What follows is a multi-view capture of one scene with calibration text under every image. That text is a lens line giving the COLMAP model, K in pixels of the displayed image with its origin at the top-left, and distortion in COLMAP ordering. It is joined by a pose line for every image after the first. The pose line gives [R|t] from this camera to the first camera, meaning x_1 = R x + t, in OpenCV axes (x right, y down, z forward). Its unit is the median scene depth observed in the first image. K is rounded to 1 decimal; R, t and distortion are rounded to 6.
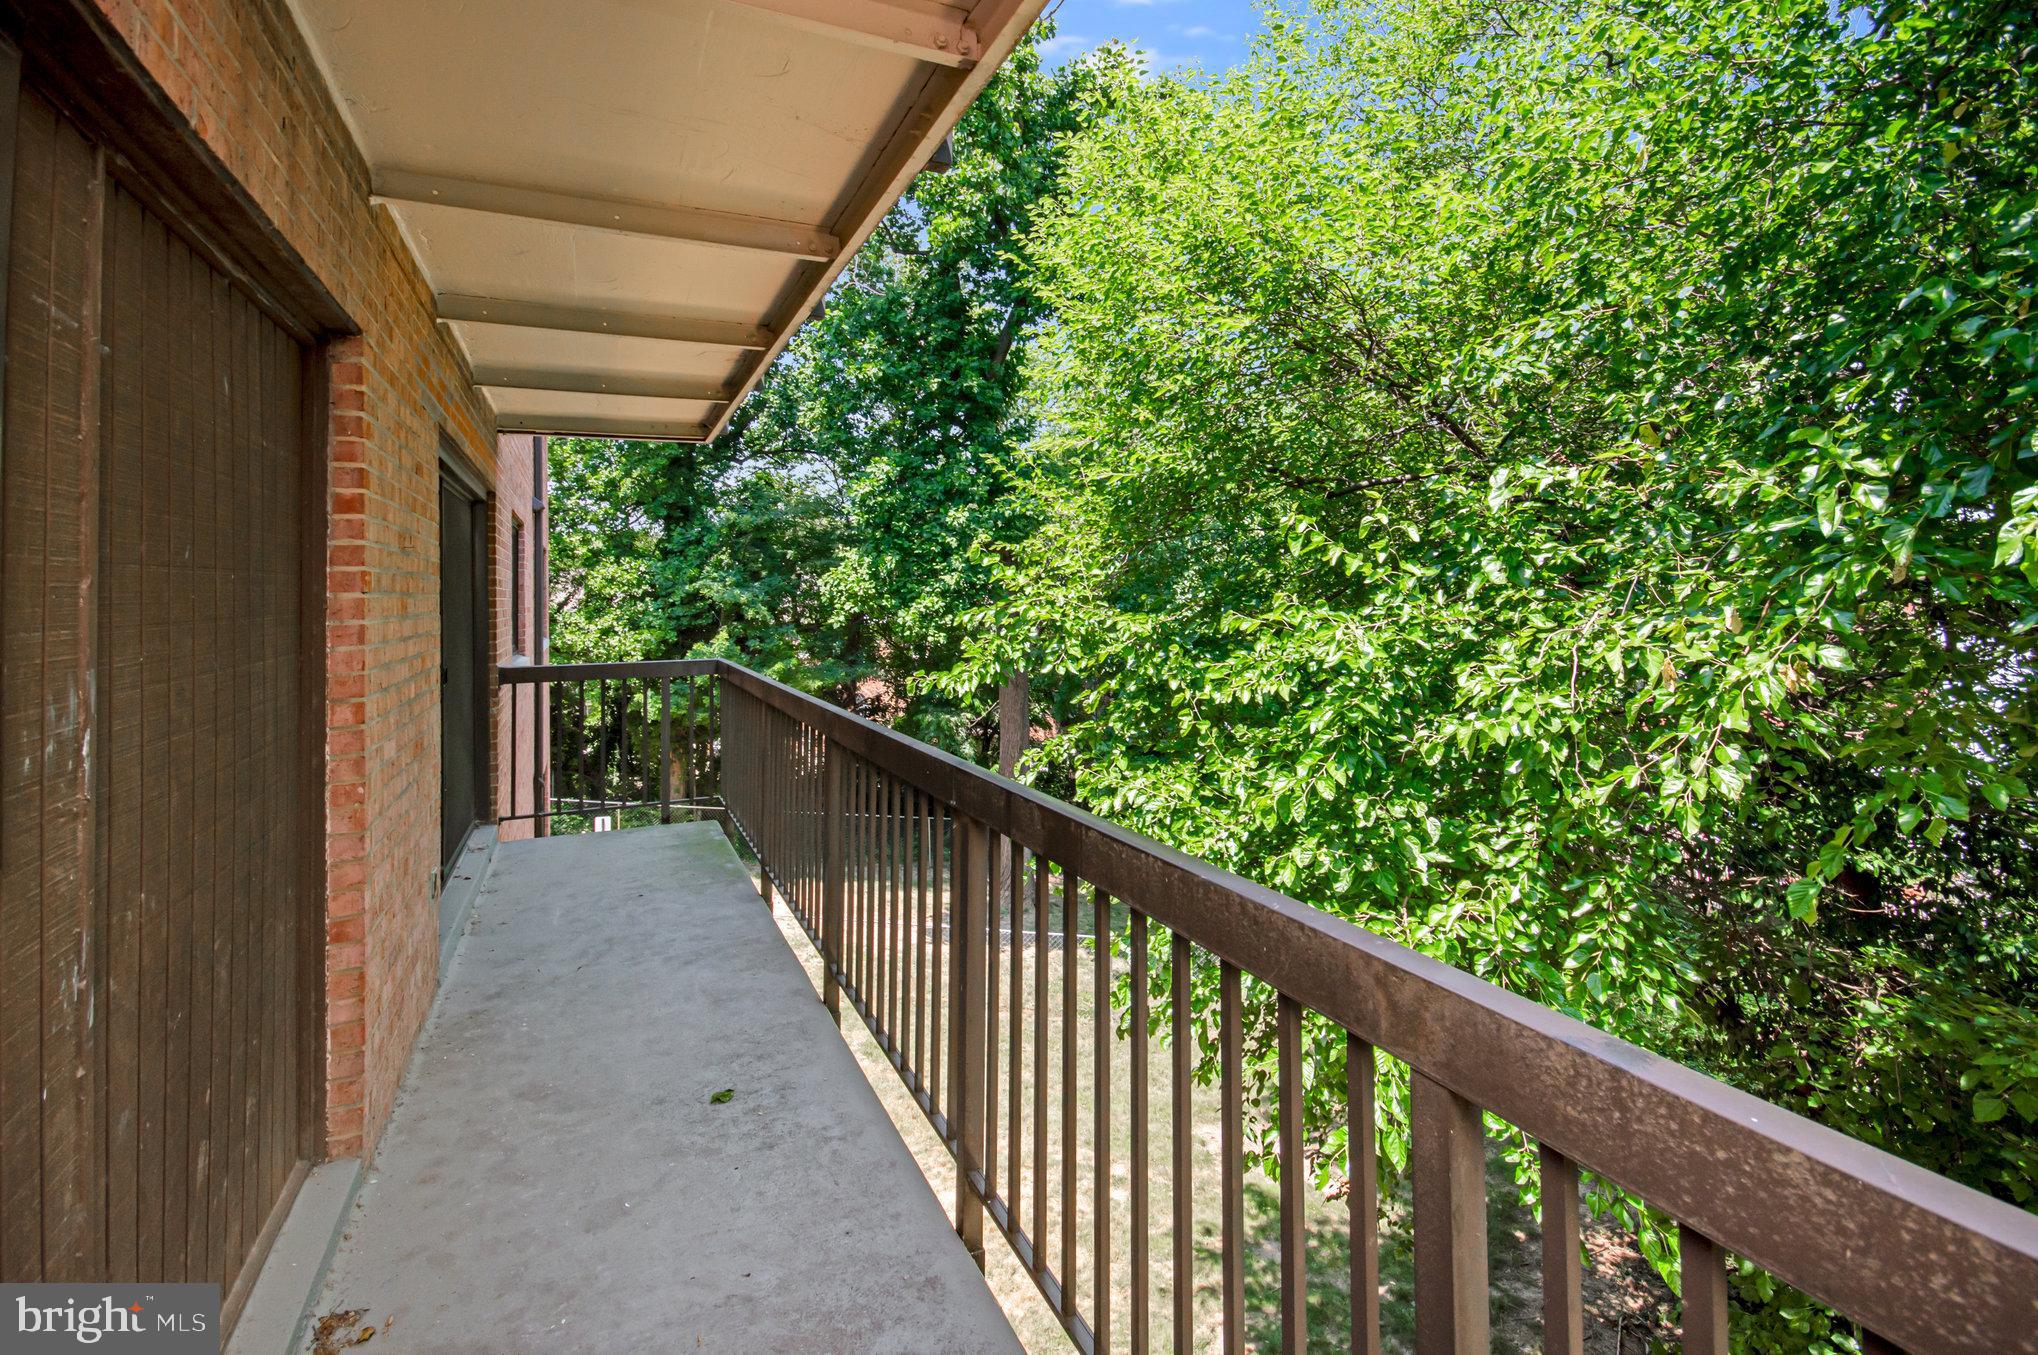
lens RADIAL K [[927.6, 0, 1017.2], [0, 927.6, 633.2], [0, 0, 1]] dist [0.001197, -0.000810]
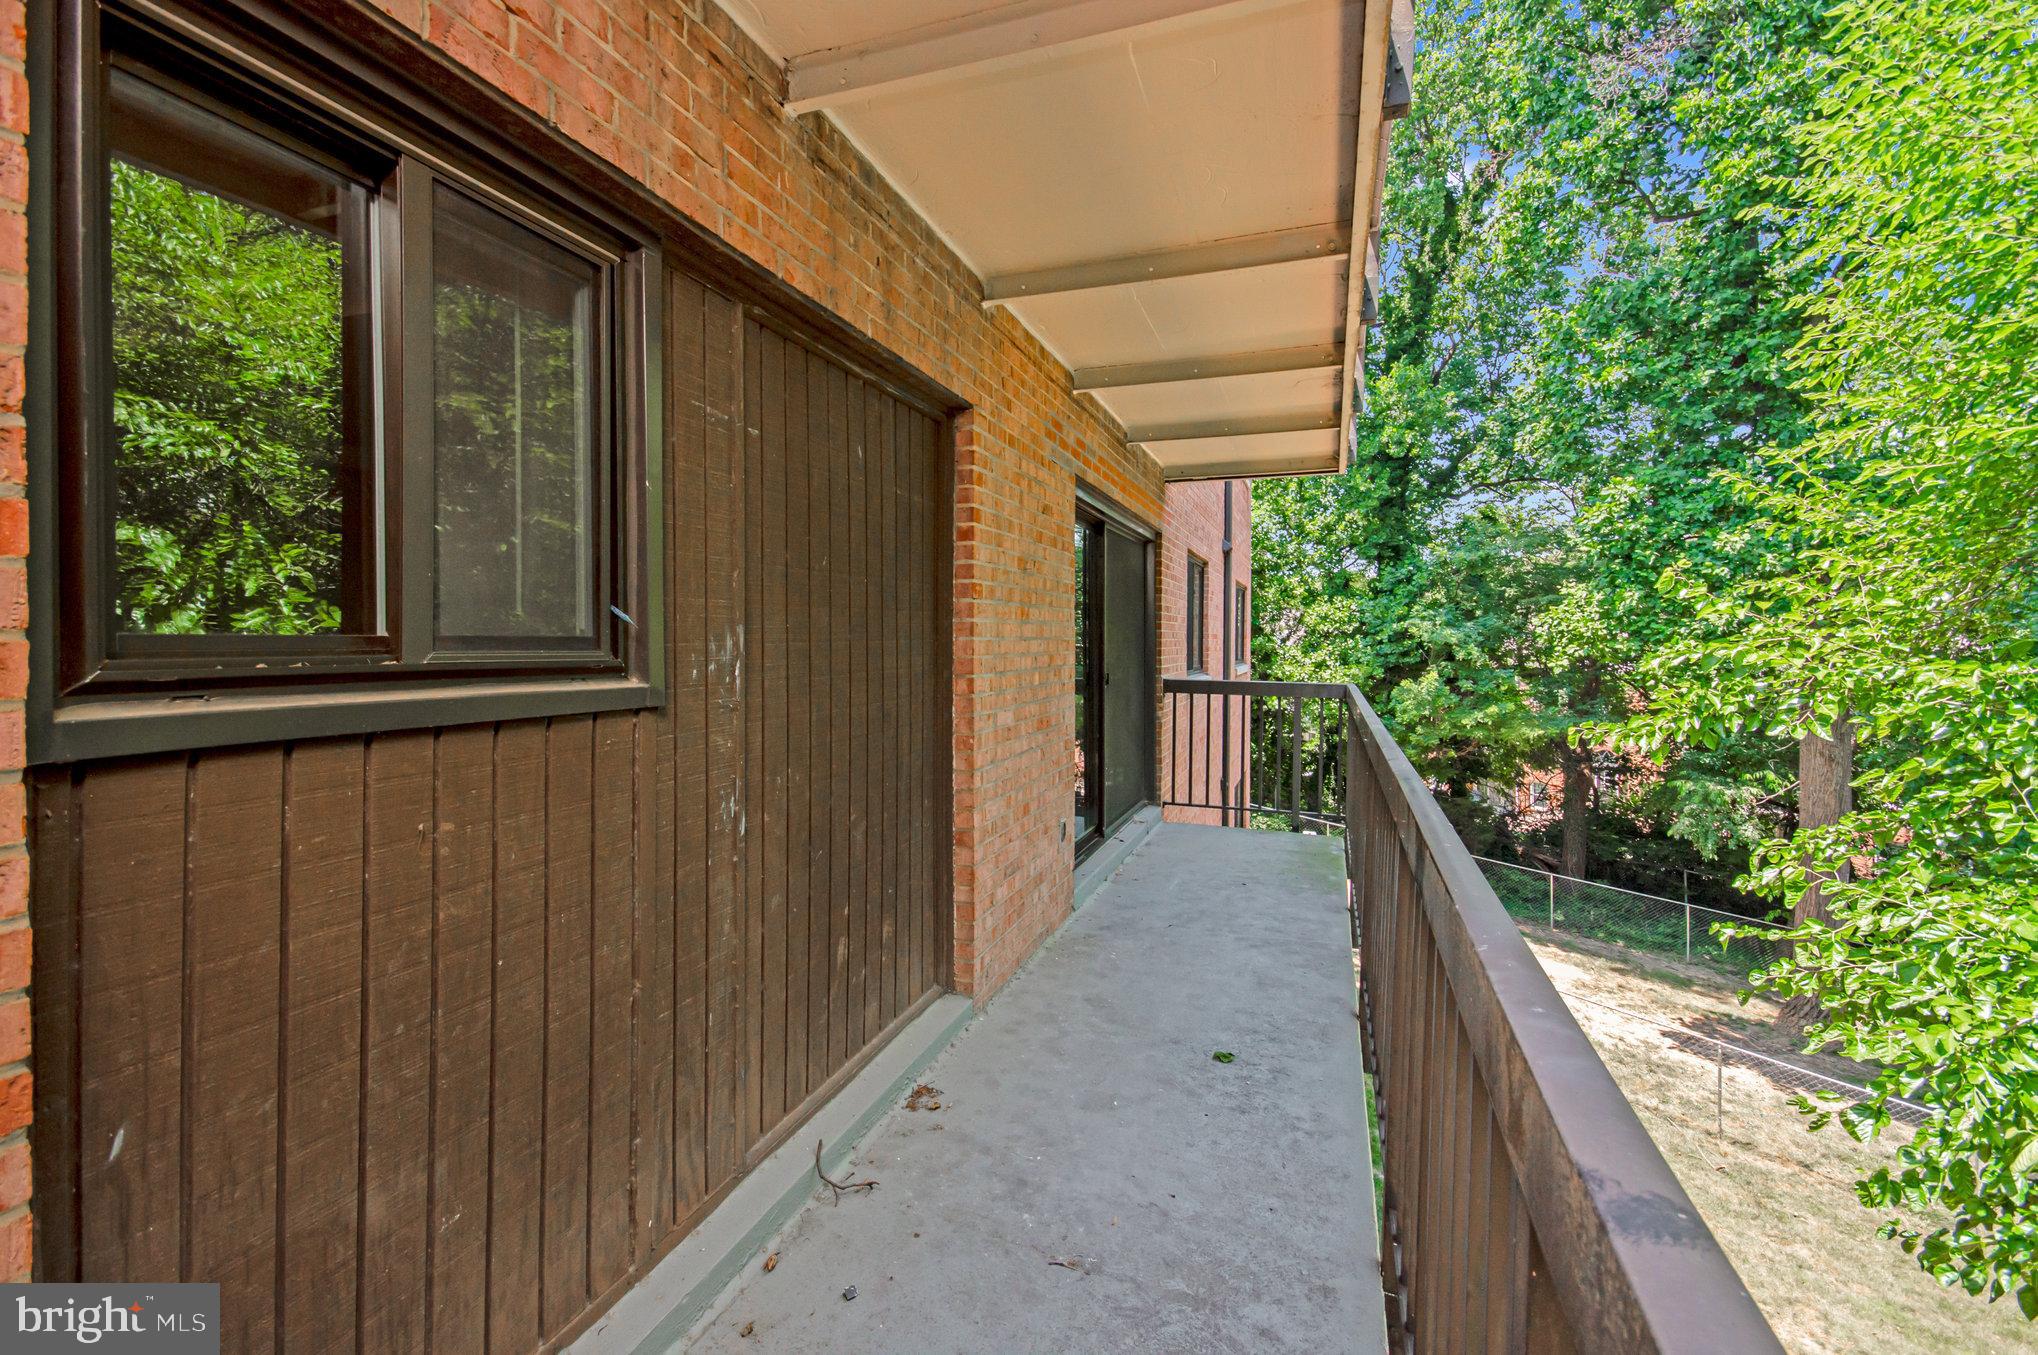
lens RADIAL K [[868.7, 0, 1027.3], [0, 868.7, 723.8], [0, 0, 1]] dist [0.018450, 0.000683]
pose [[0.721621, 0.092421, -0.686091, 0.139342], [-0.051665, 0.995475, 0.079757, 0.018228], [0.690357, -0.022107, 0.723131, 0.057228]]
